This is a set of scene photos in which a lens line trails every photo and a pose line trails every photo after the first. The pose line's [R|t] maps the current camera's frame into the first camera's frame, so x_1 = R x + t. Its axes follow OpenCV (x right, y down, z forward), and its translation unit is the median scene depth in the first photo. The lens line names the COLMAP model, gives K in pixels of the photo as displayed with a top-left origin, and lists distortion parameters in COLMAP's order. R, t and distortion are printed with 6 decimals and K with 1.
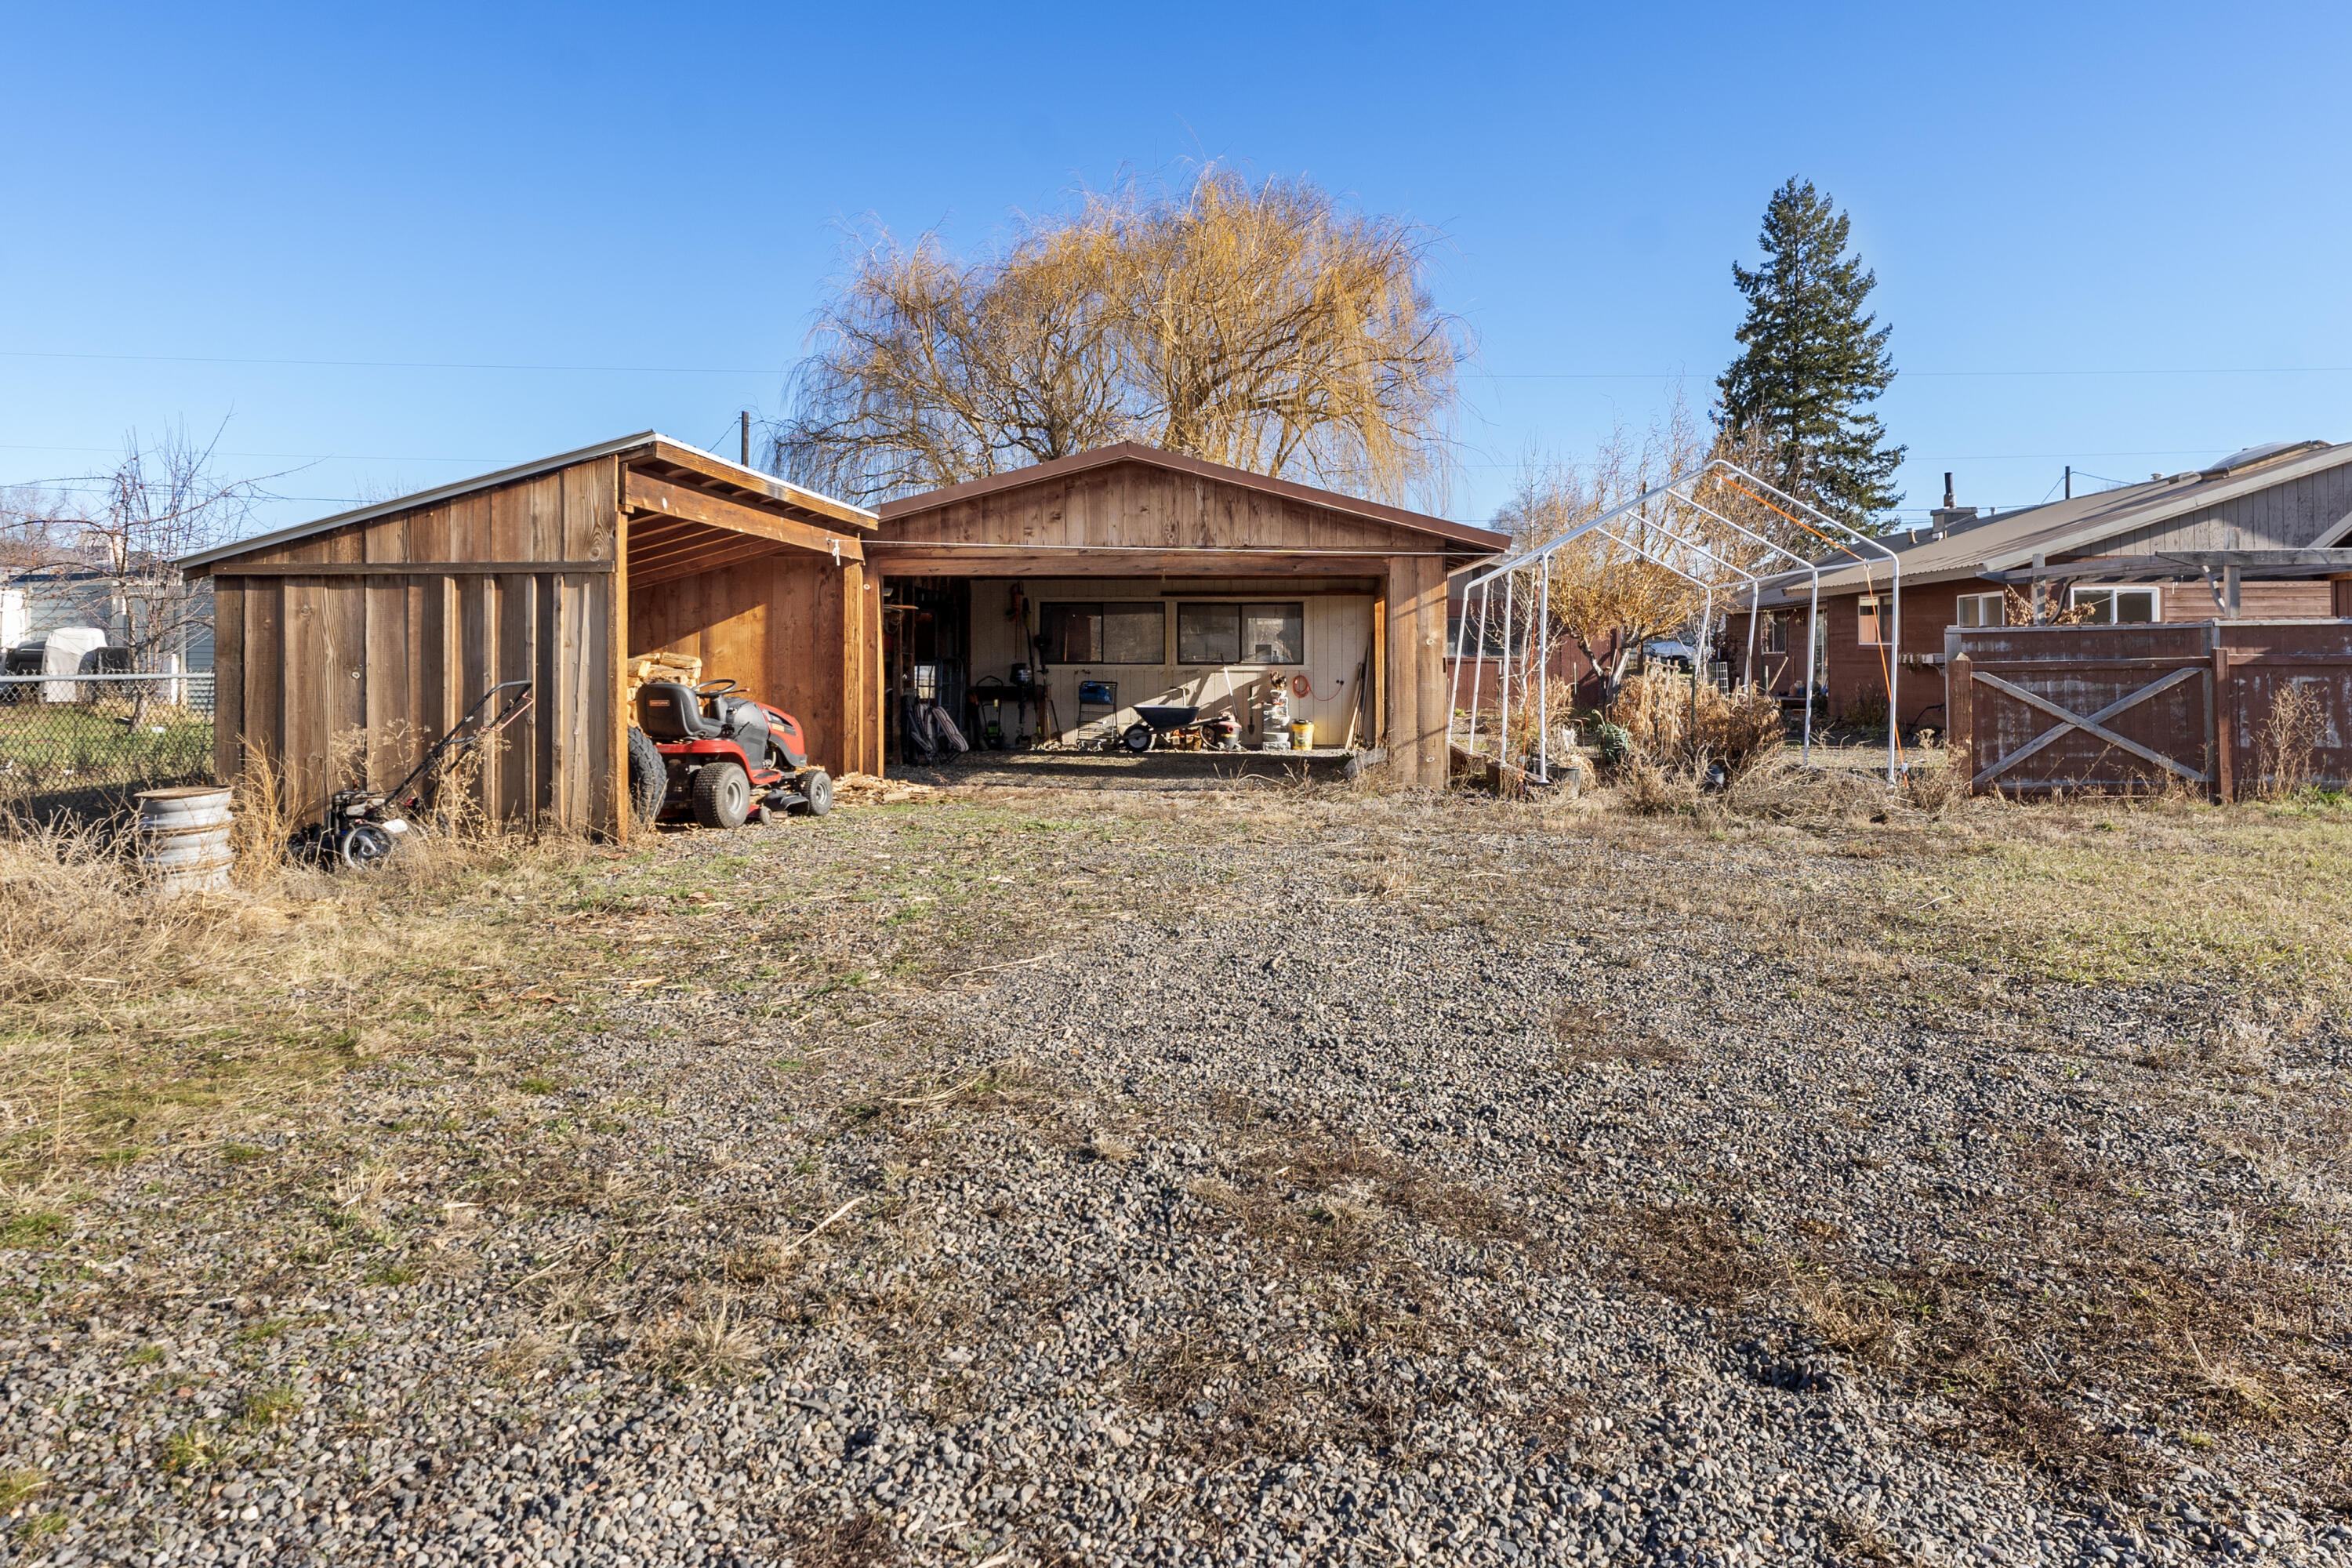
lens RADIAL K [[1496.0, 0, 1184.7], [0, 1496.0, 668.6], [0, 0, 1]] dist [0.002124, -0.000730]
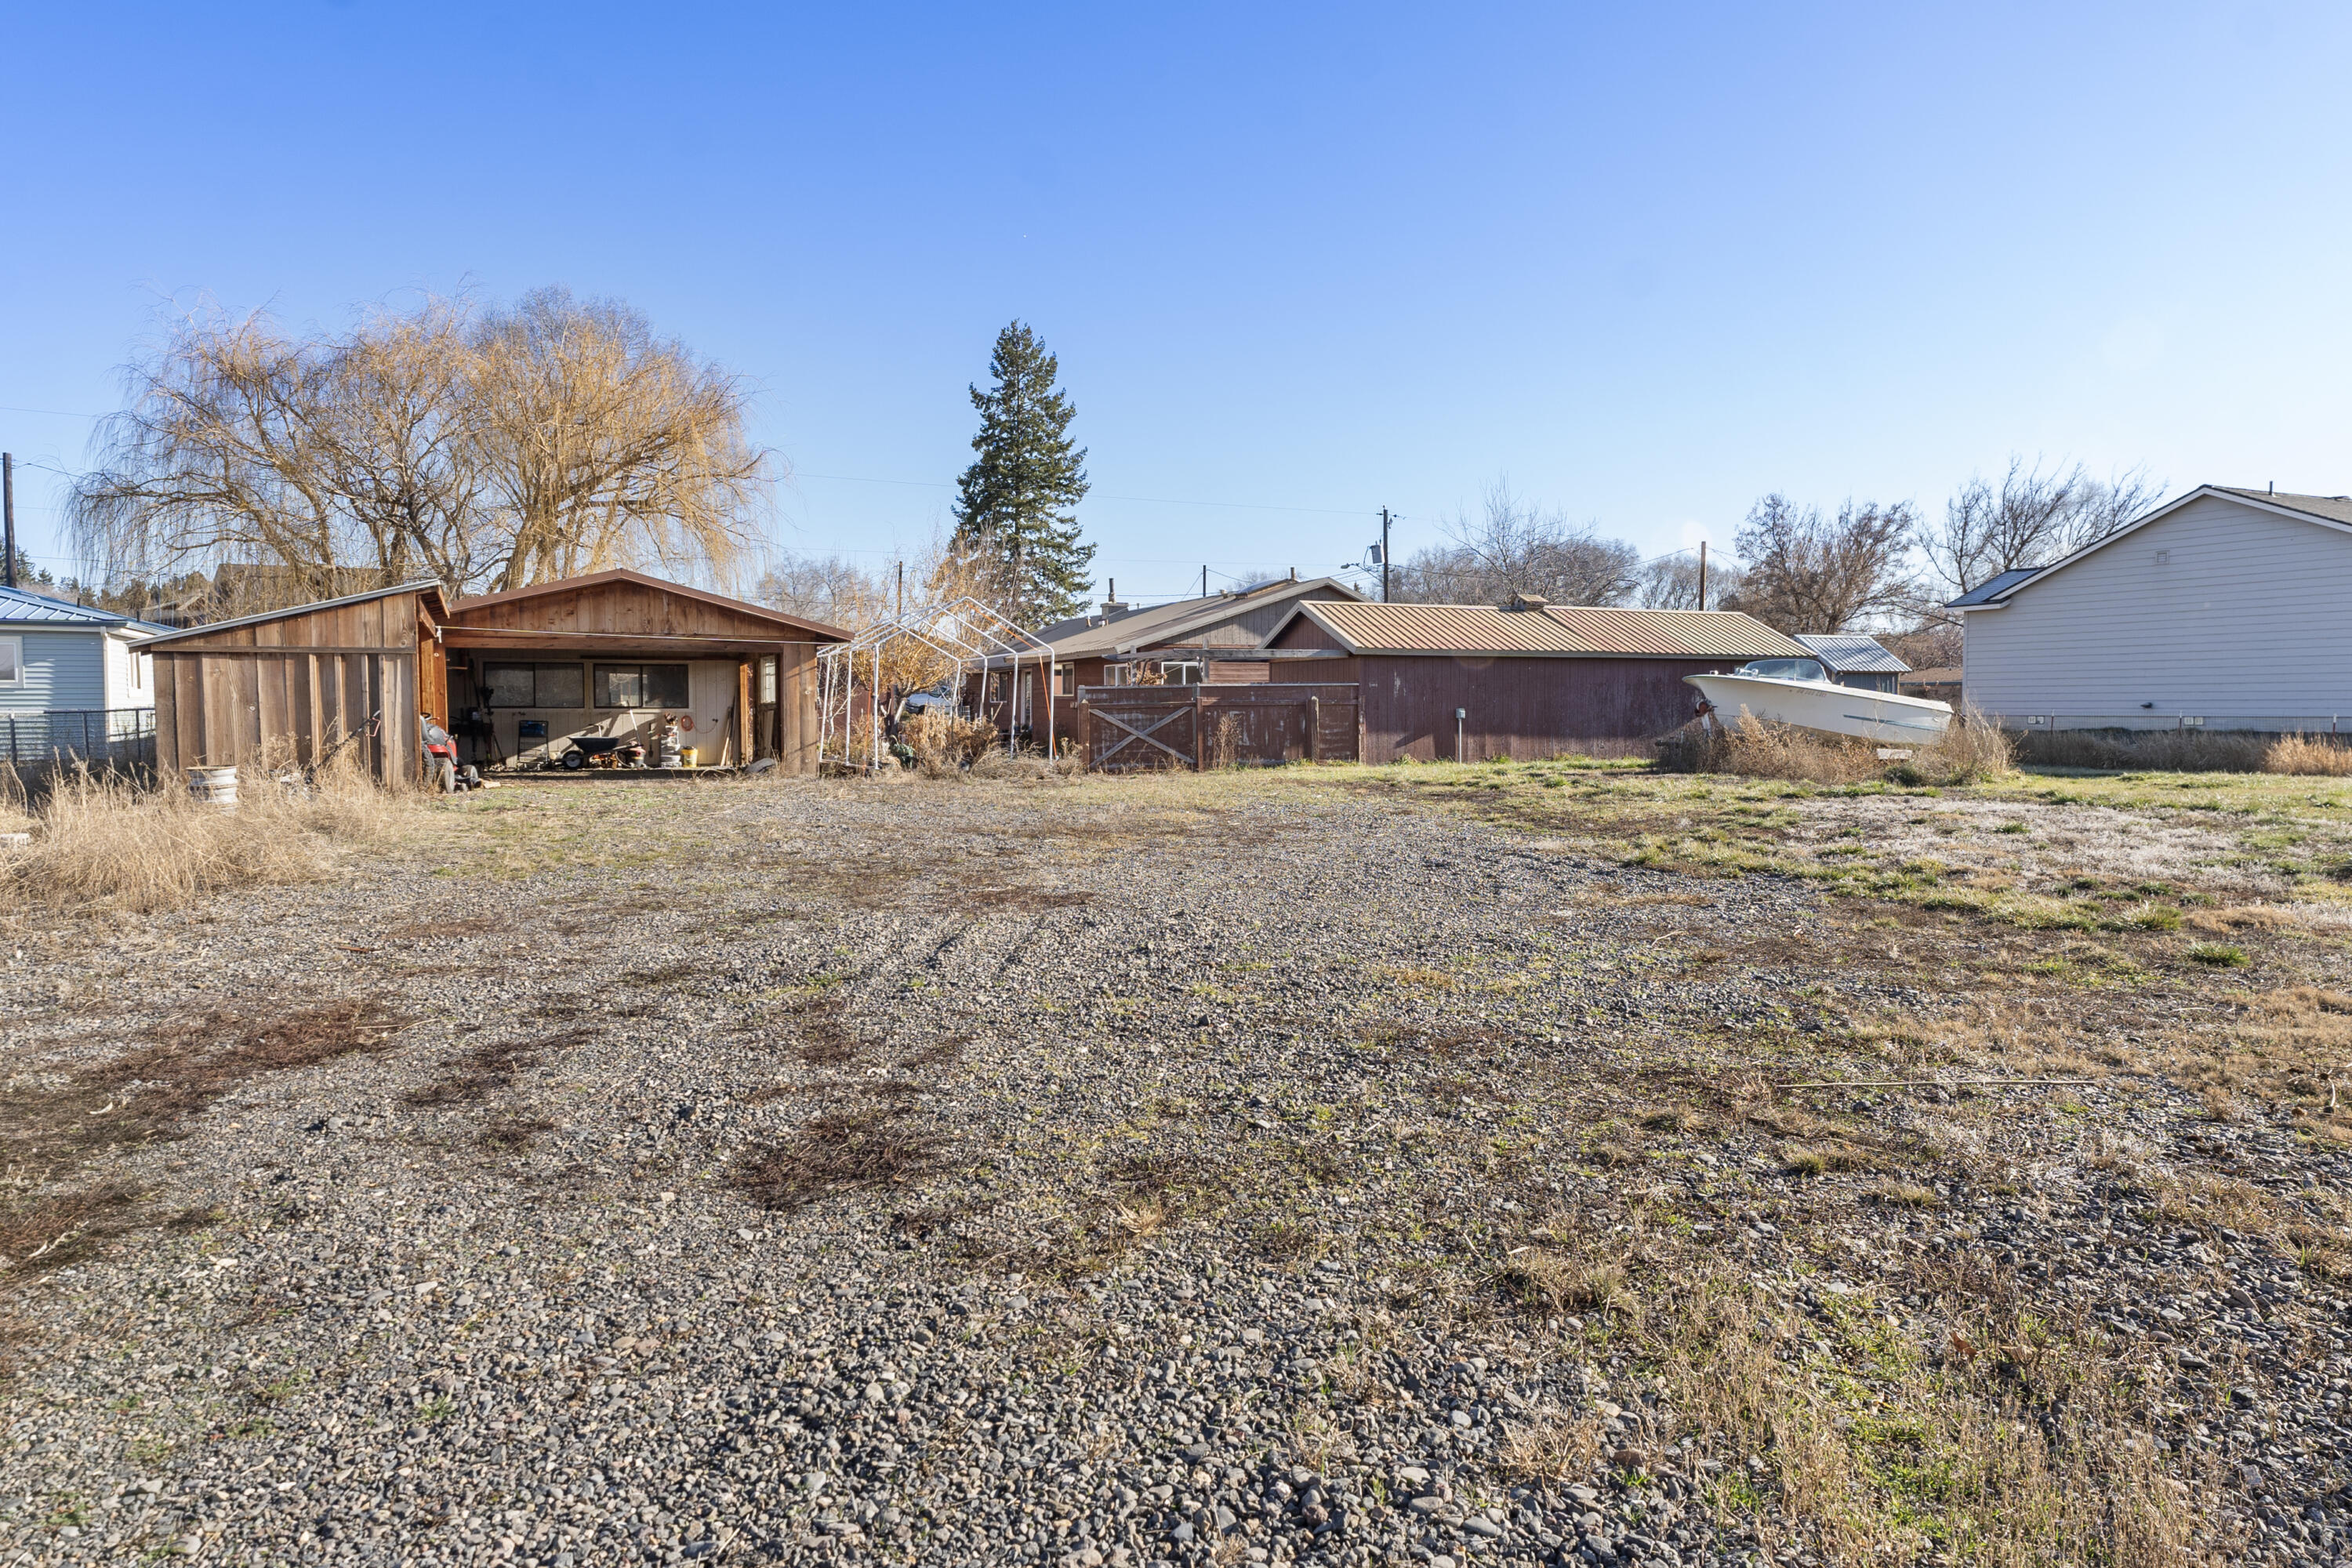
lens RADIAL K [[1496.0, 0, 1184.7], [0, 1496.0, 668.6], [0, 0, 1]] dist [0.002124, -0.000730]
pose [[0.880013, 0.011904, 0.474801, -0.186388], [0.004520, 0.999431, -0.033435, 0.009641], [-0.474928, 0.031569, 0.879458, -0.495562]]
